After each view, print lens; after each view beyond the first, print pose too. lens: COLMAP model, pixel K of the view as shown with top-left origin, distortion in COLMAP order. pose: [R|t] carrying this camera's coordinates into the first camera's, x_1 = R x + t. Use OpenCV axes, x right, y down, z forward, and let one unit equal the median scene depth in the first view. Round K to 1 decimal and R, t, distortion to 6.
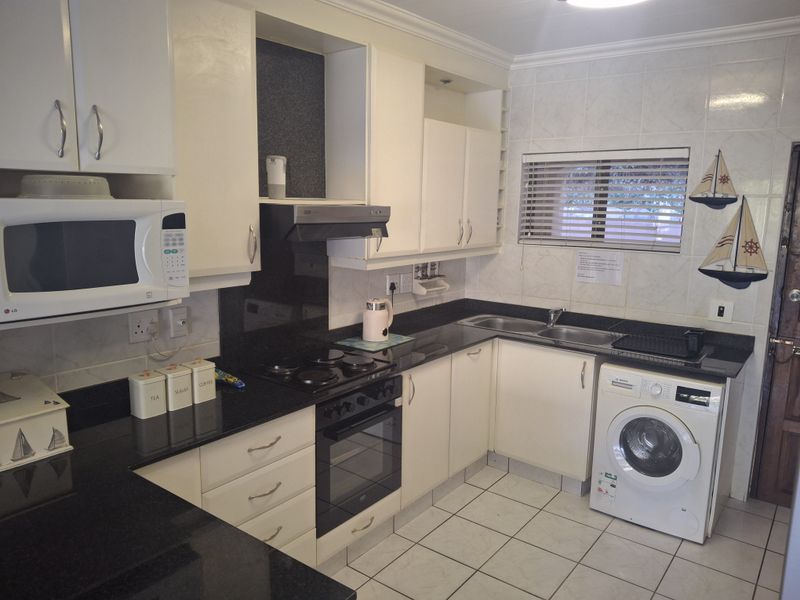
lens RADIAL K [[592.1, 0, 400.0], [0, 592.1, 300.0], [0, 0, 1]] dist [0.003518, -0.005692]
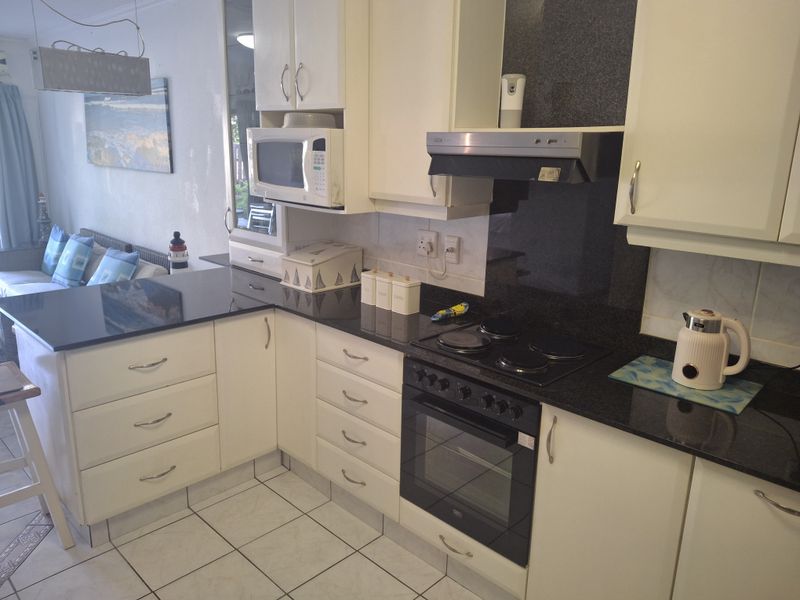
lens RADIAL K [[592.1, 0, 400.0], [0, 592.1, 300.0], [0, 0, 1]] dist [0.003518, -0.005692]
pose [[-0.126439, 0.227041, -0.965643, 0.802261], [-0.195354, 0.948693, 0.248635, -0.143331], [0.972548, 0.220079, -0.075598, 1.150263]]
